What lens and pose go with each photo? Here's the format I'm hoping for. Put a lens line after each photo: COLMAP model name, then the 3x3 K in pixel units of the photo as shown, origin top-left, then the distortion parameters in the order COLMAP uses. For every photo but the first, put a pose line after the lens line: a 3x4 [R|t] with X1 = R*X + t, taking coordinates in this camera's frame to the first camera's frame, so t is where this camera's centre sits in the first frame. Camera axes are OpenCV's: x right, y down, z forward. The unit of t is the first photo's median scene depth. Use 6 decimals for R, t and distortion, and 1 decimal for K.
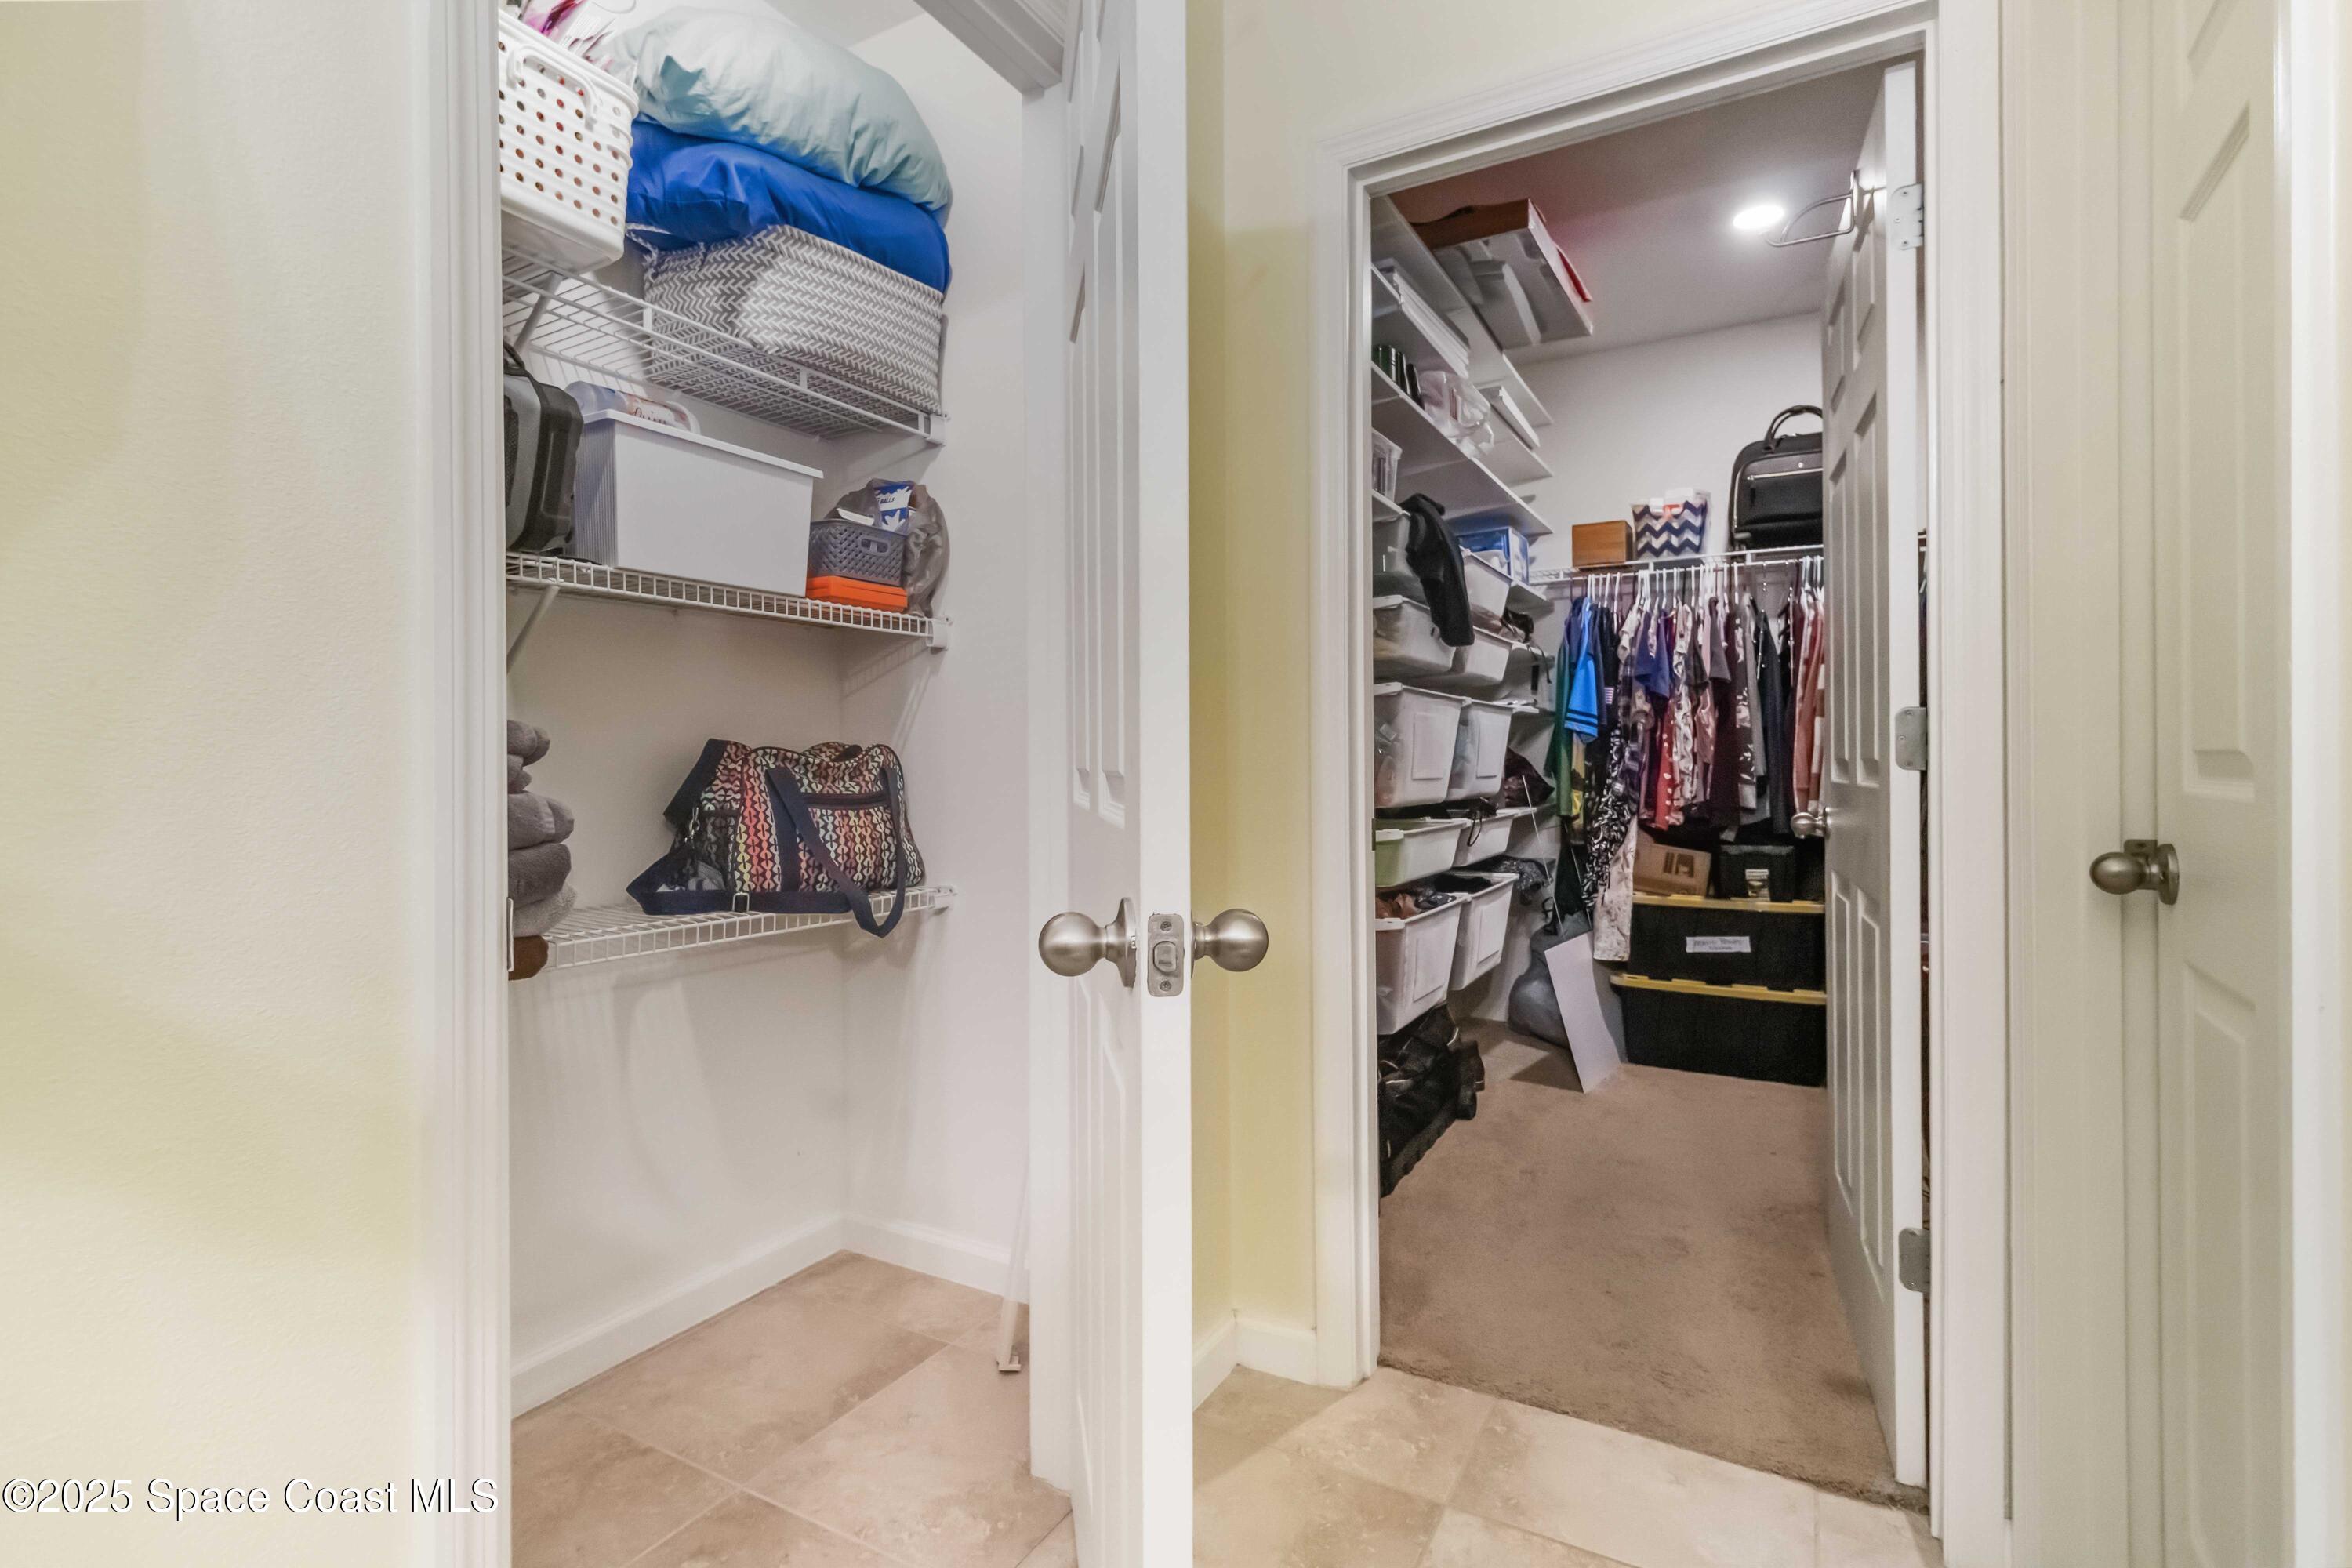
lens RADIAL K [[1095.8, 0, 1187.8], [0, 1095.8, 763.7], [0, 0, 1]] dist [0.001002, 0.001643]
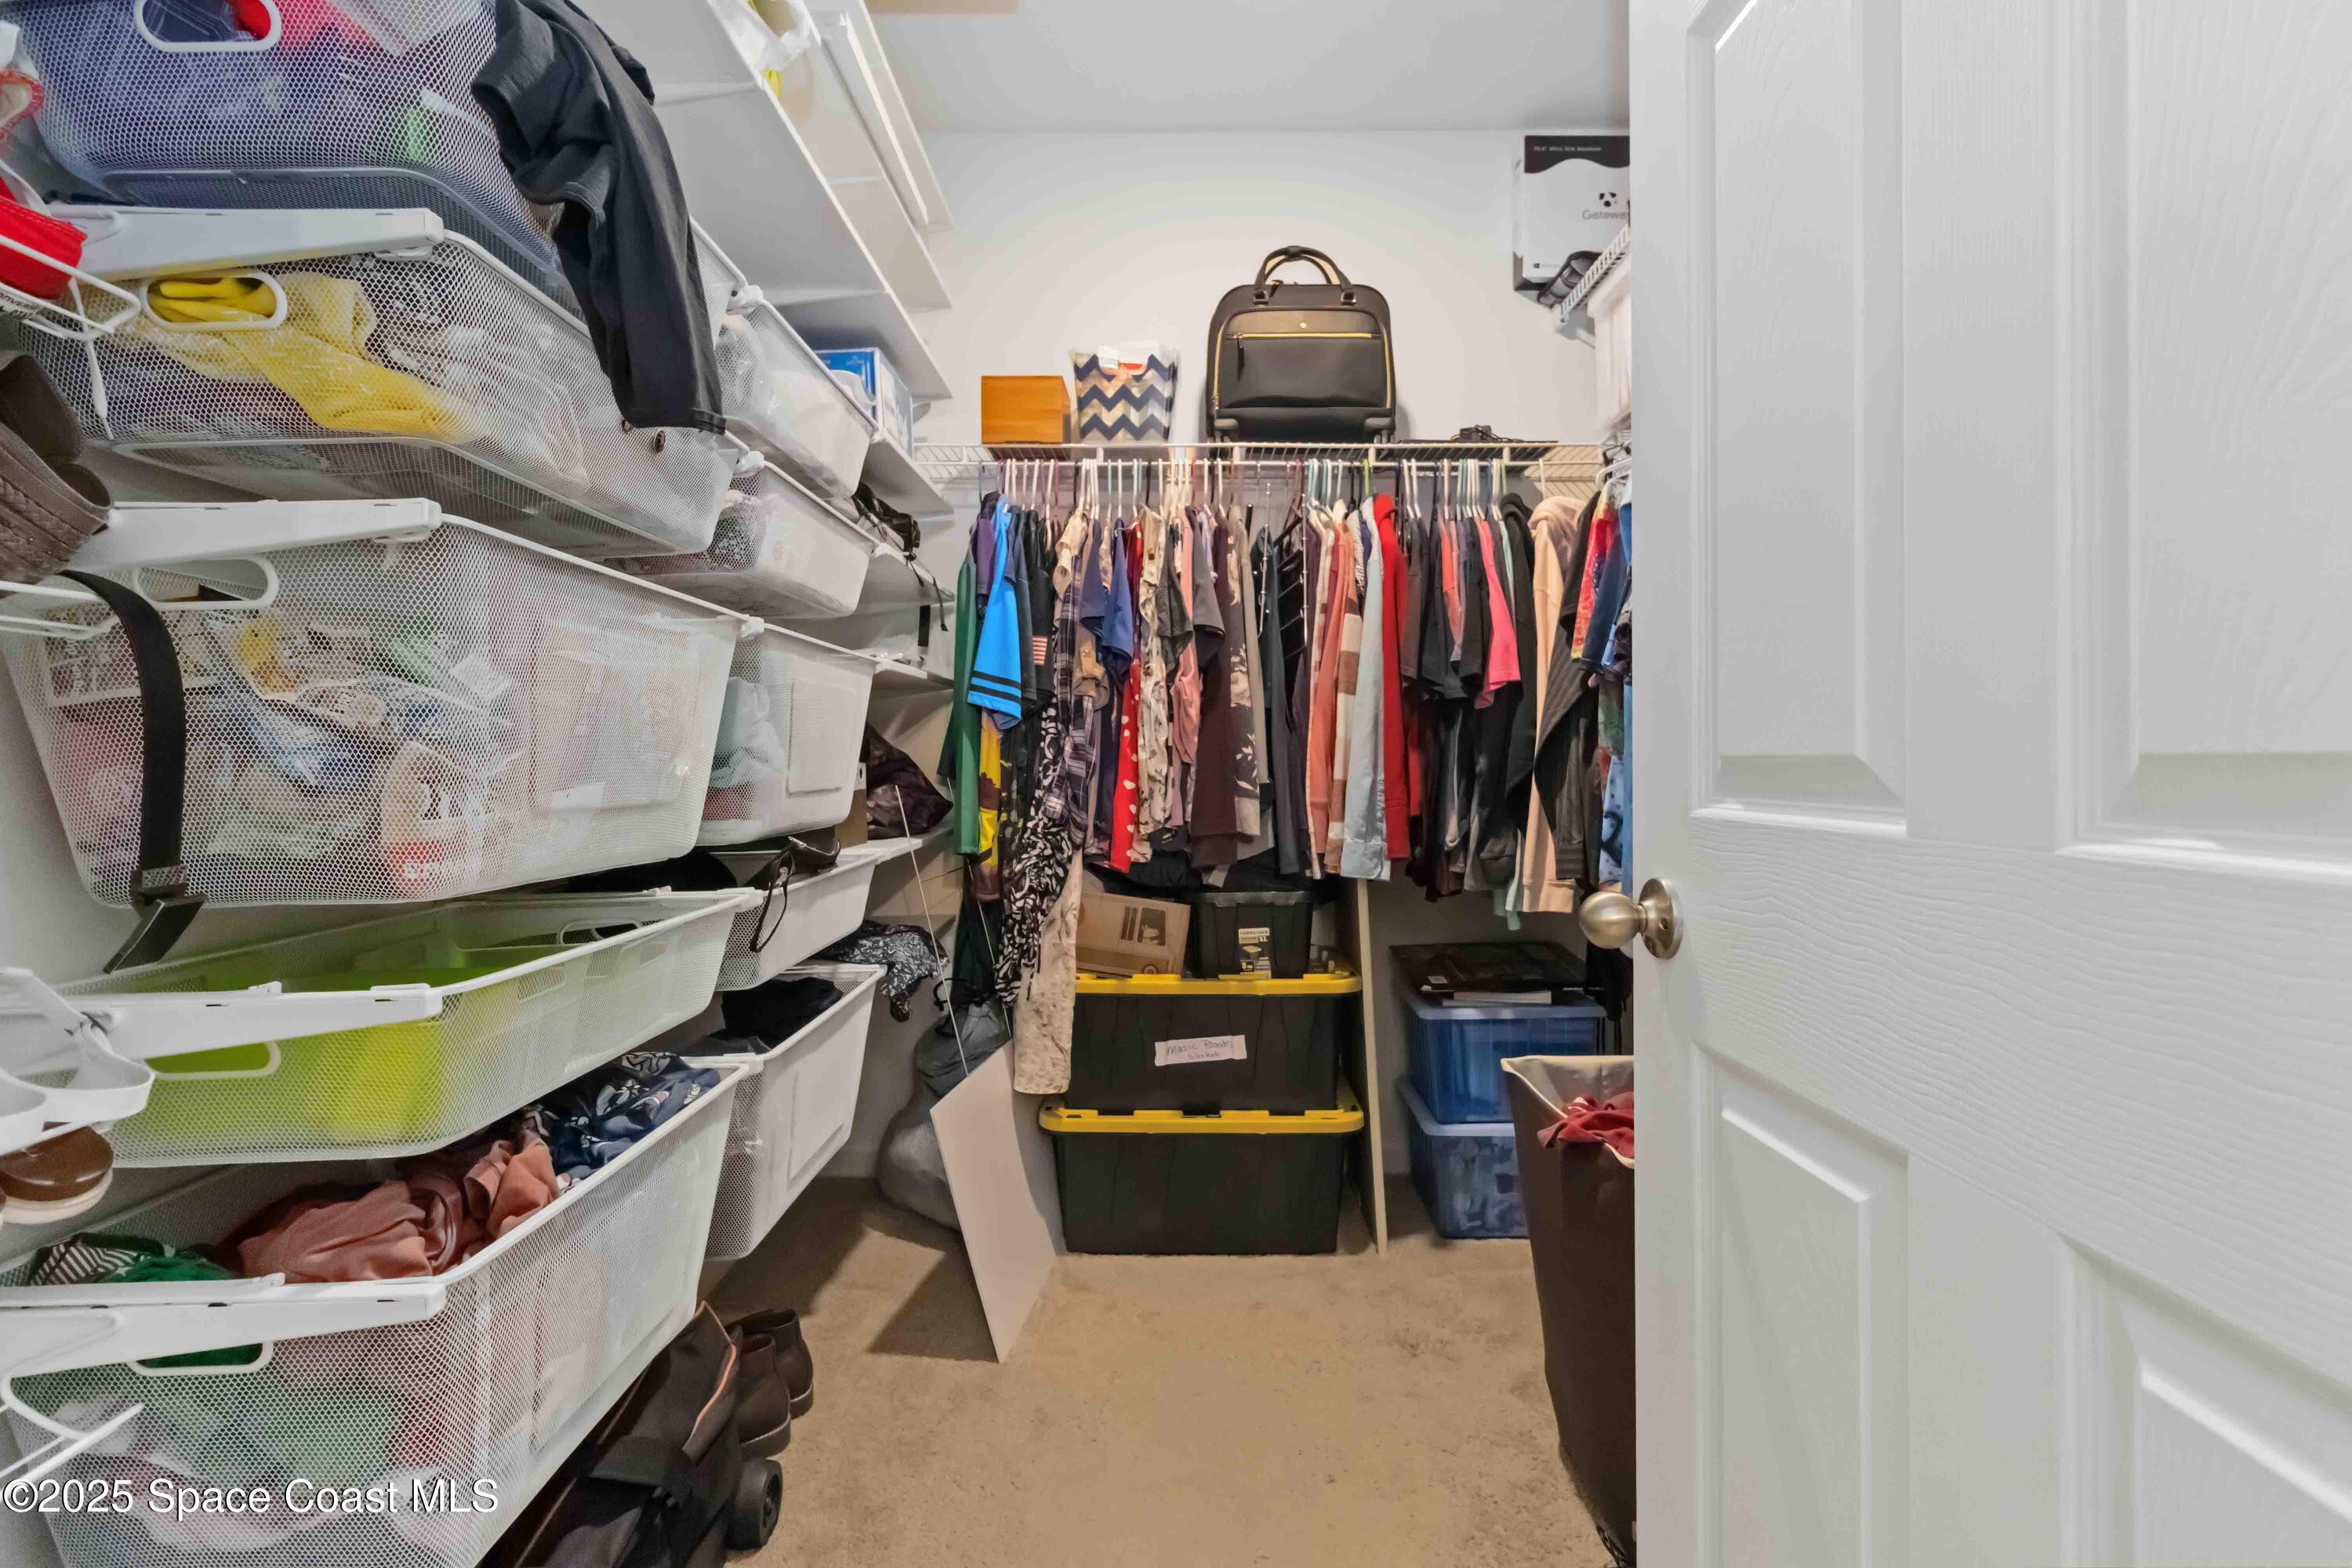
lens RADIAL K [[1095.8, 0, 1181.6], [0, 1095.8, 767.3], [0, 0, 1]] dist [0.001002, 0.001643]
pose [[0.869438, -0.000006, 0.494042, 0.157852], [-0.003633, 0.999973, 0.006405, -0.002351], [-0.494029, -0.007363, 0.869414, 0.445256]]
